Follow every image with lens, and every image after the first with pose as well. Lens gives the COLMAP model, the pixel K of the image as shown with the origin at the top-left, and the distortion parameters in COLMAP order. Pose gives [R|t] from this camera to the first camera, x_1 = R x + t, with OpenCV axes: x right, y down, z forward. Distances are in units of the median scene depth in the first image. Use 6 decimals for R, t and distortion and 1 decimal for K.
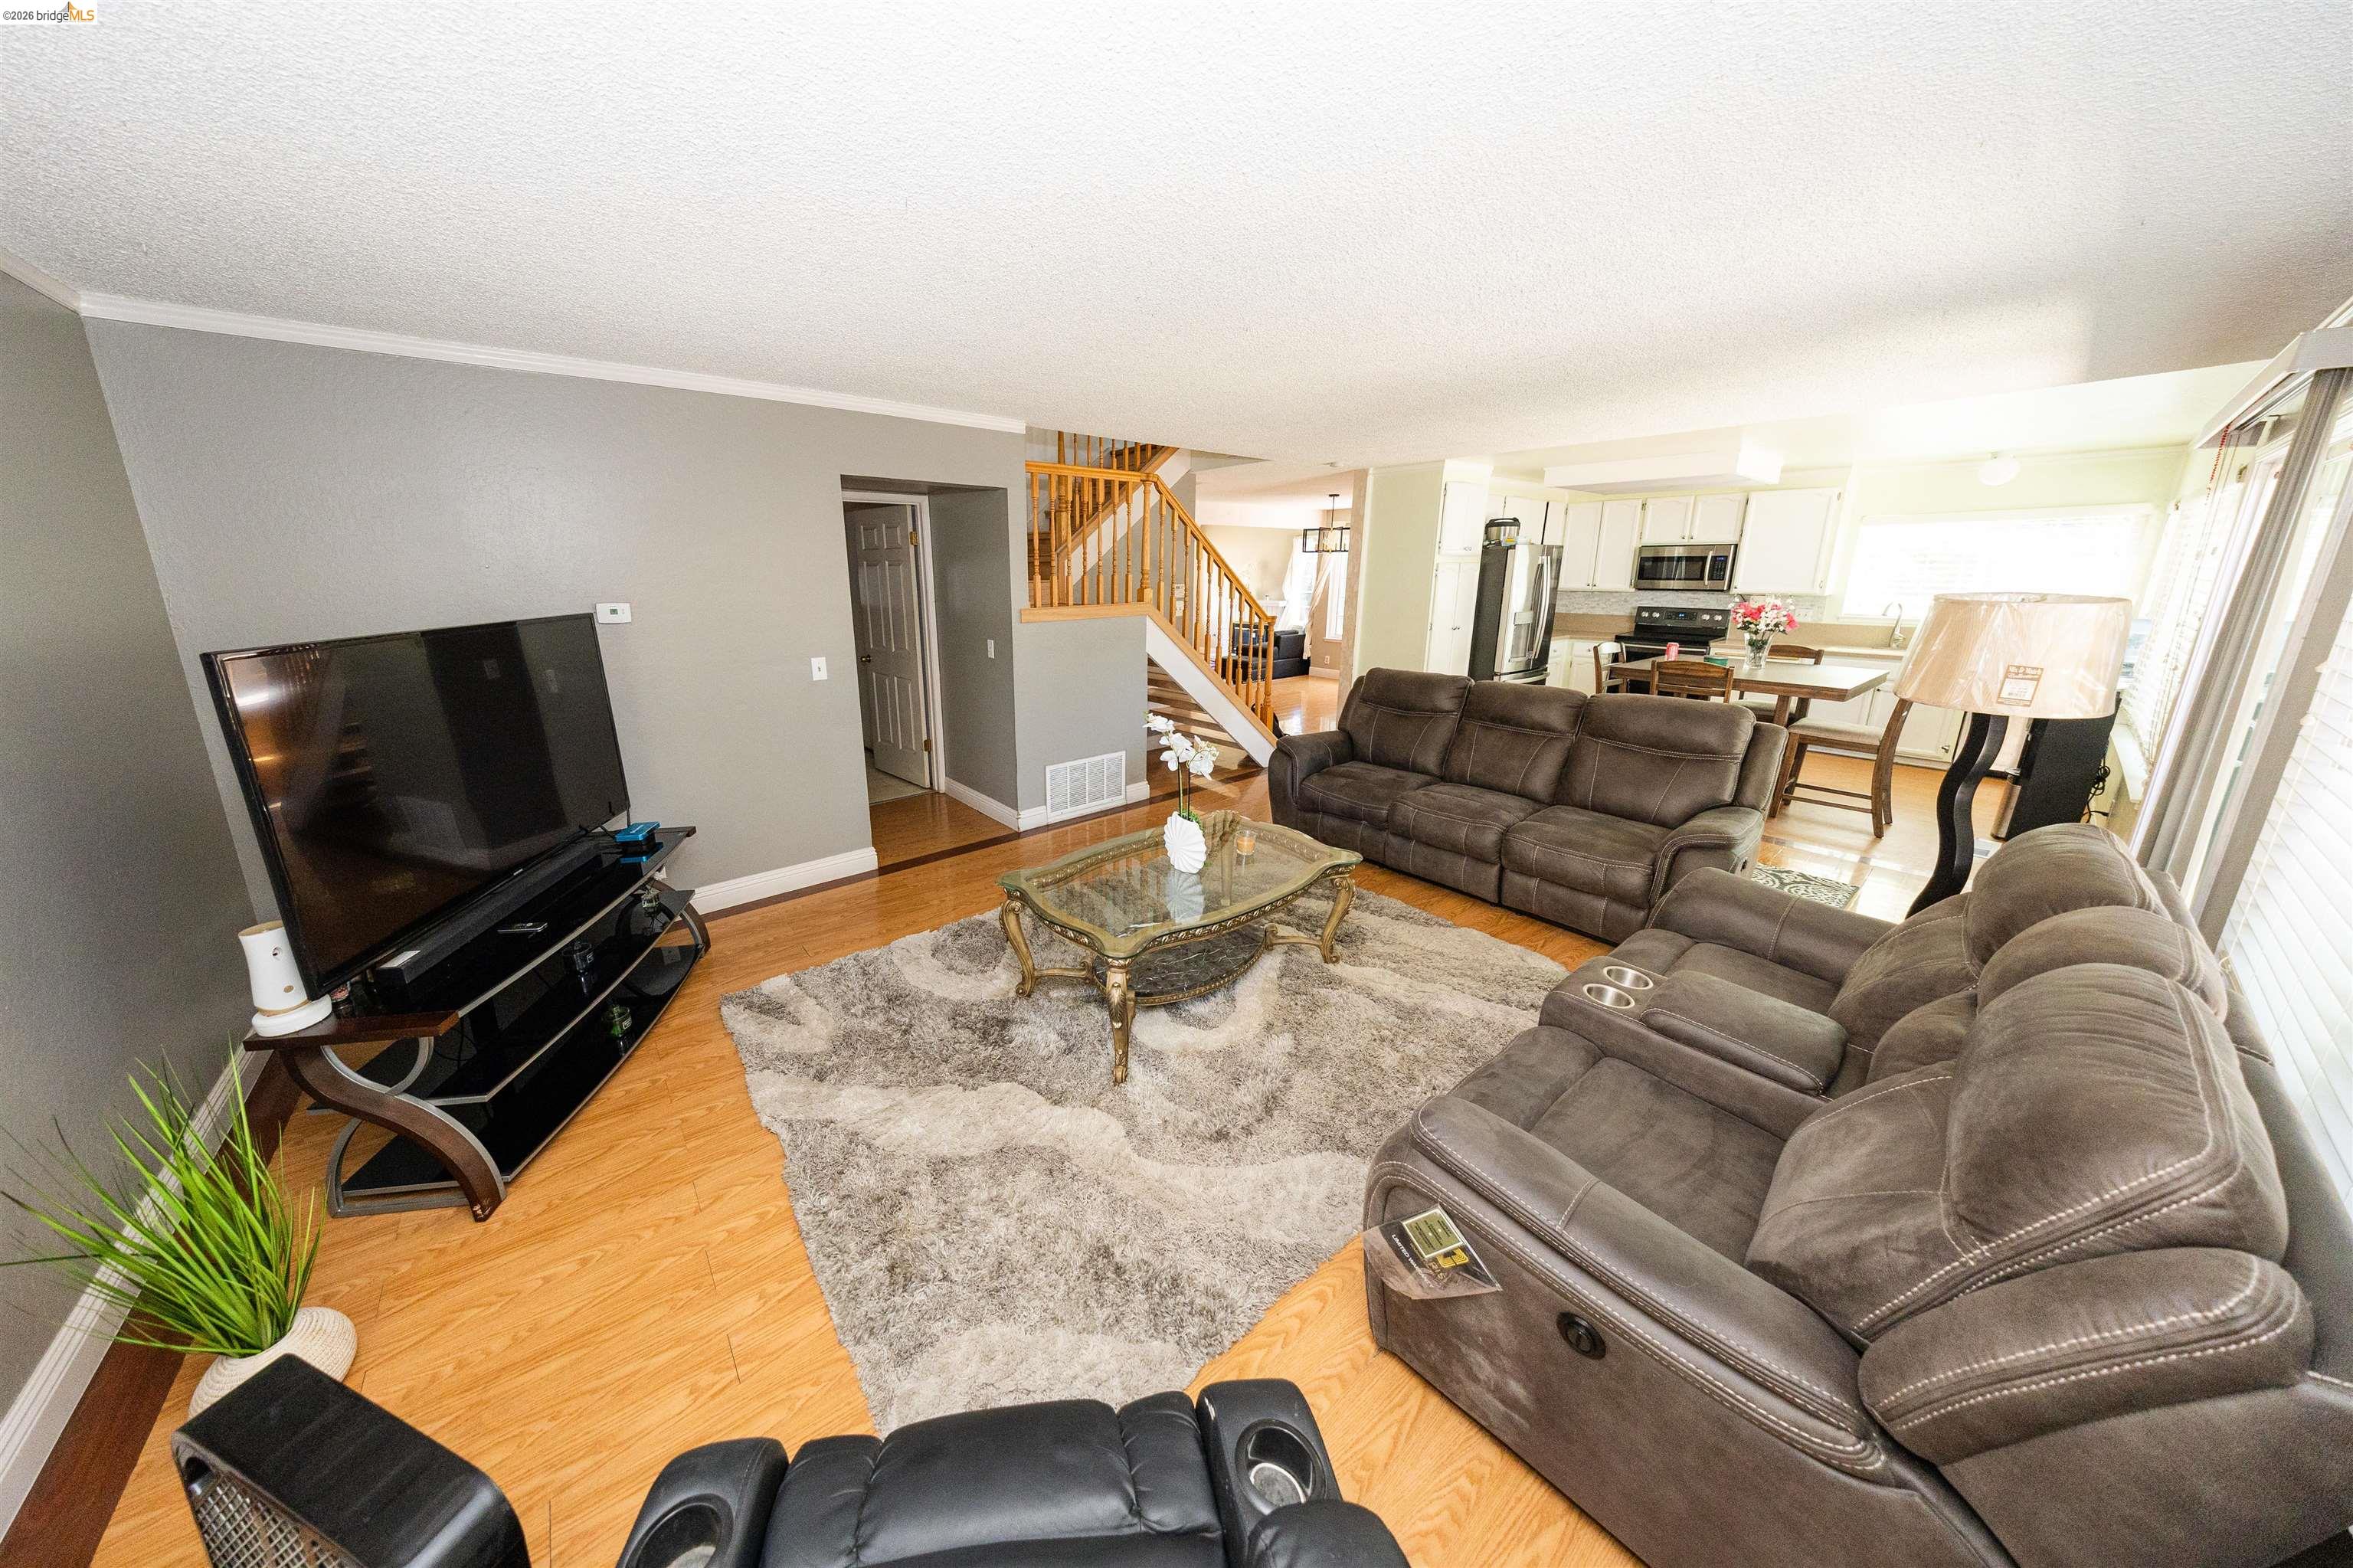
lens RADIAL K [[686.9, 0, 1173.6], [0, 686.9, 714.1], [0, 0, 1]] dist [0.000197, 0.000002]
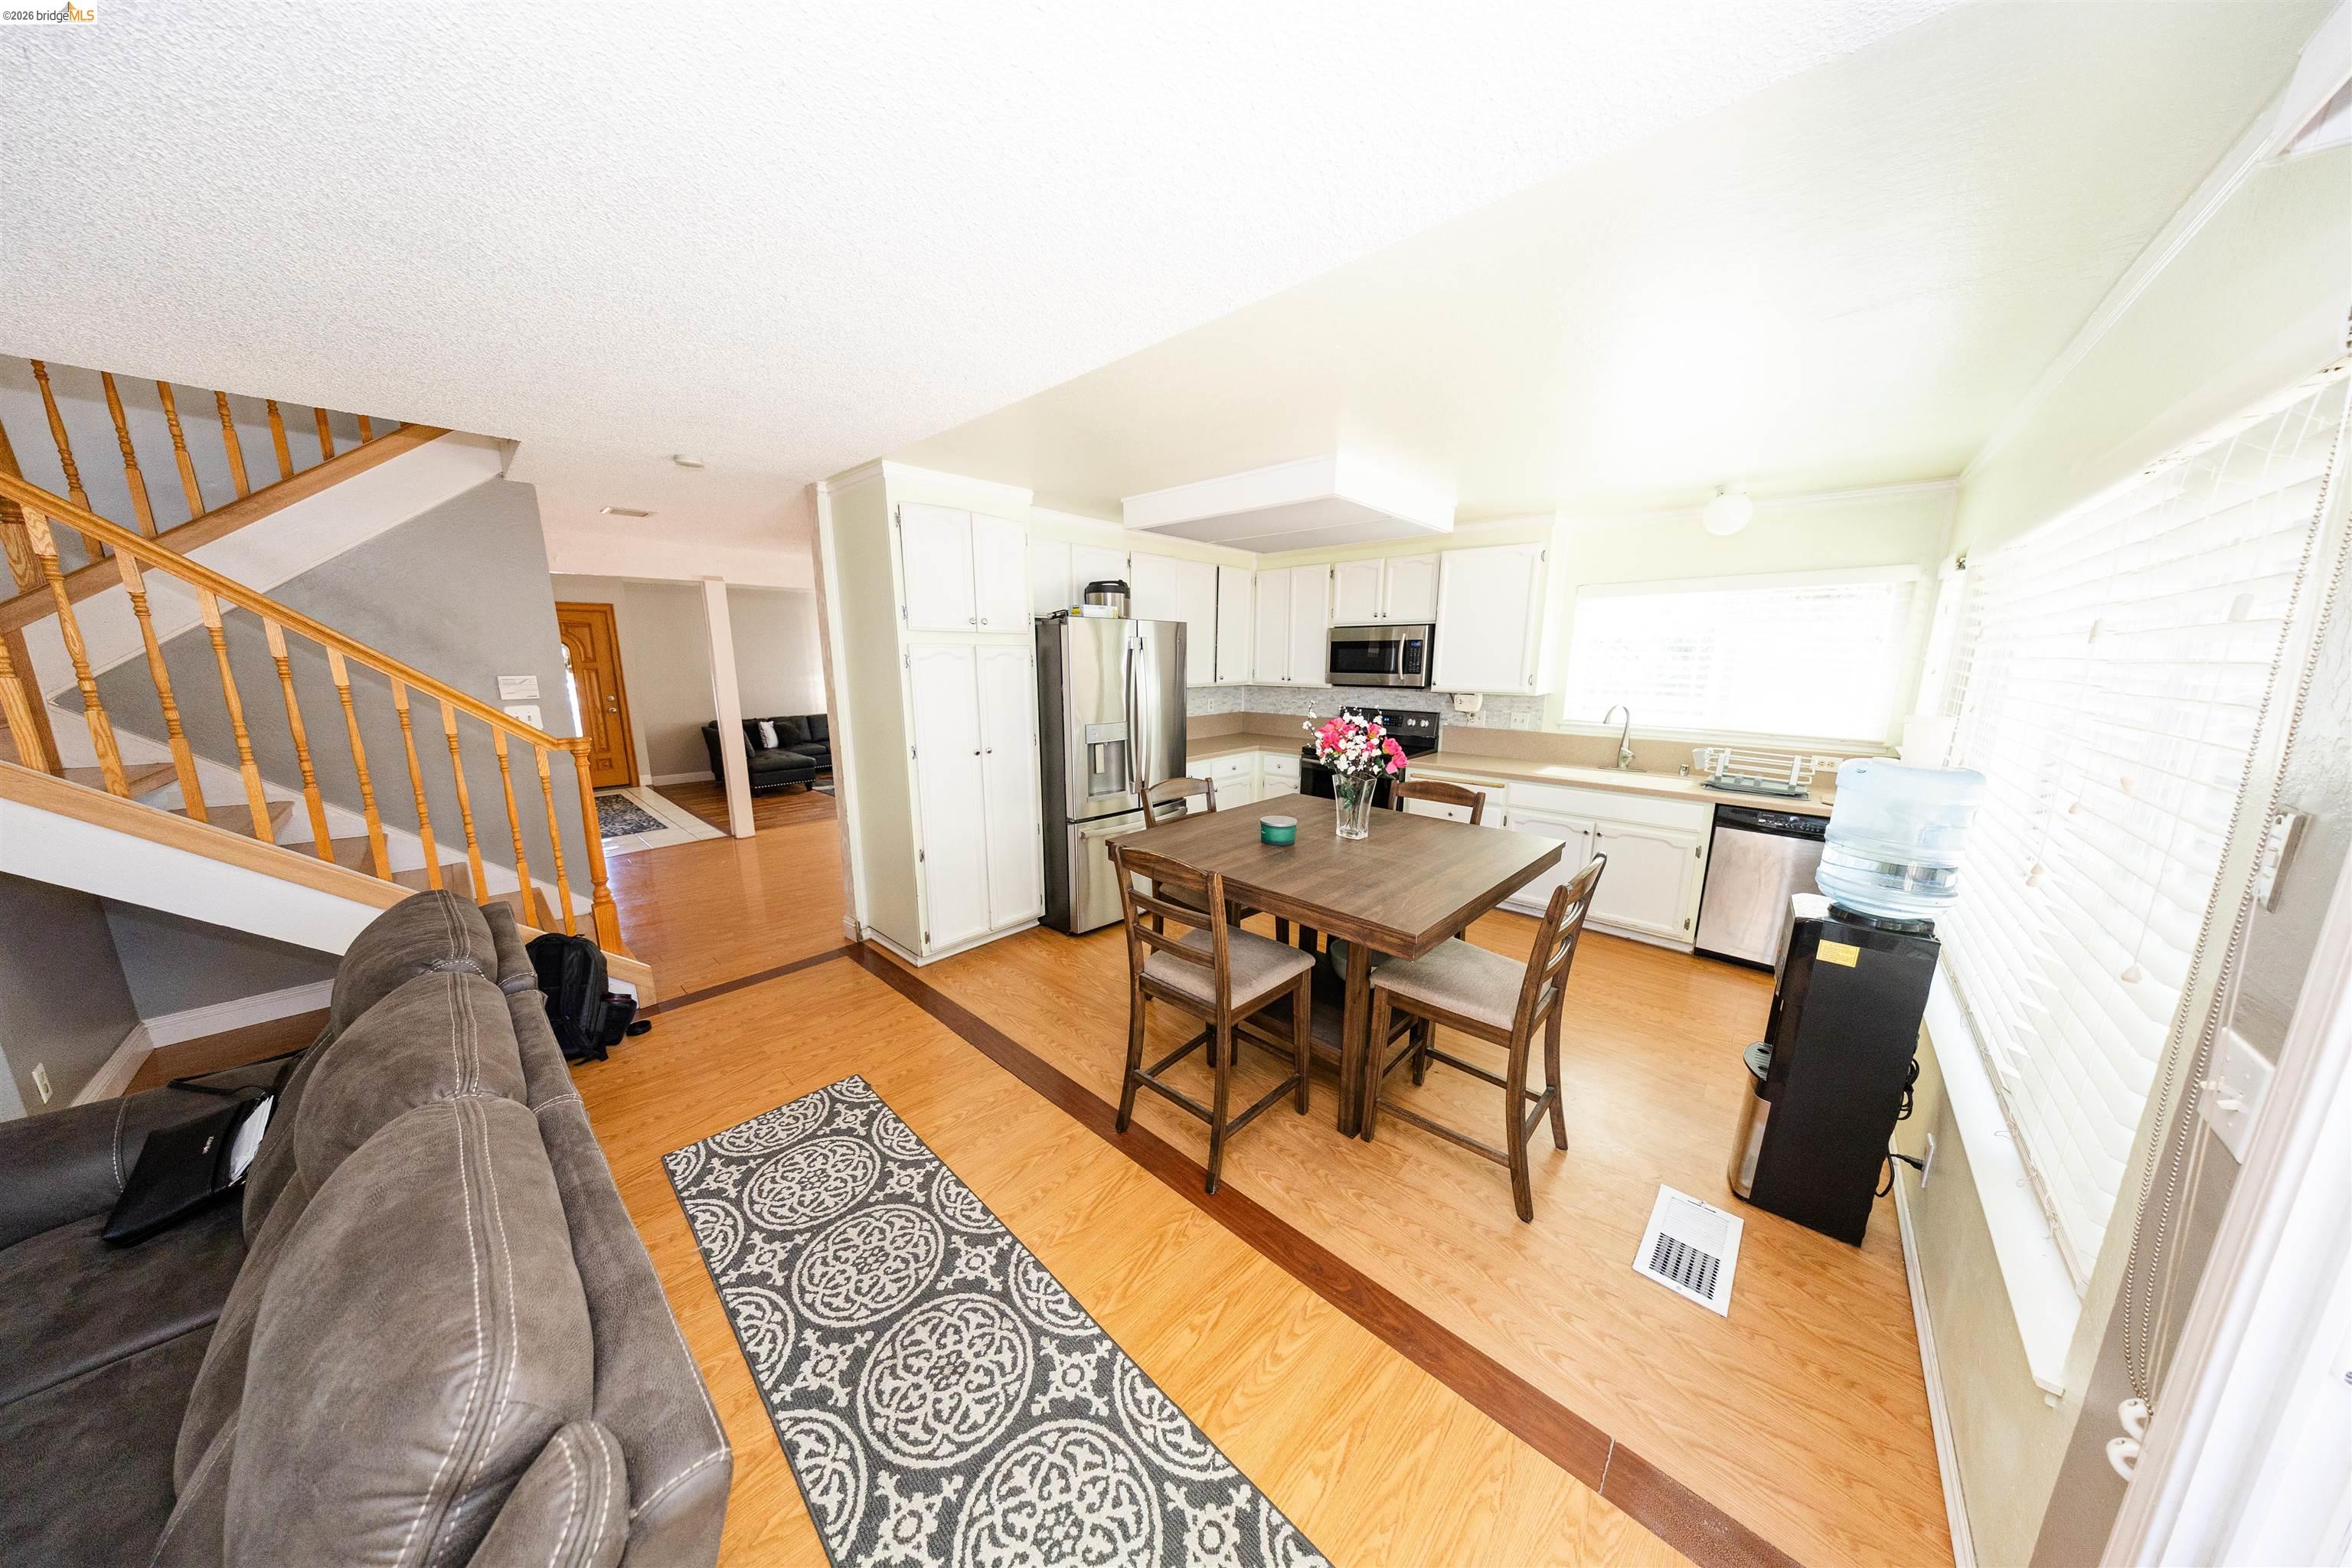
lens RADIAL K [[677.1, 0, 1176.0], [0, 677.1, 784.0], [0, 0, 1]] dist [-0.000418, -0.000021]
pose [[0.986437, -0.023361, 0.162470, 0.435340], [0.026785, 0.999462, -0.018916, -0.072792], [-0.161941, 0.023011, 0.986532, 0.344326]]
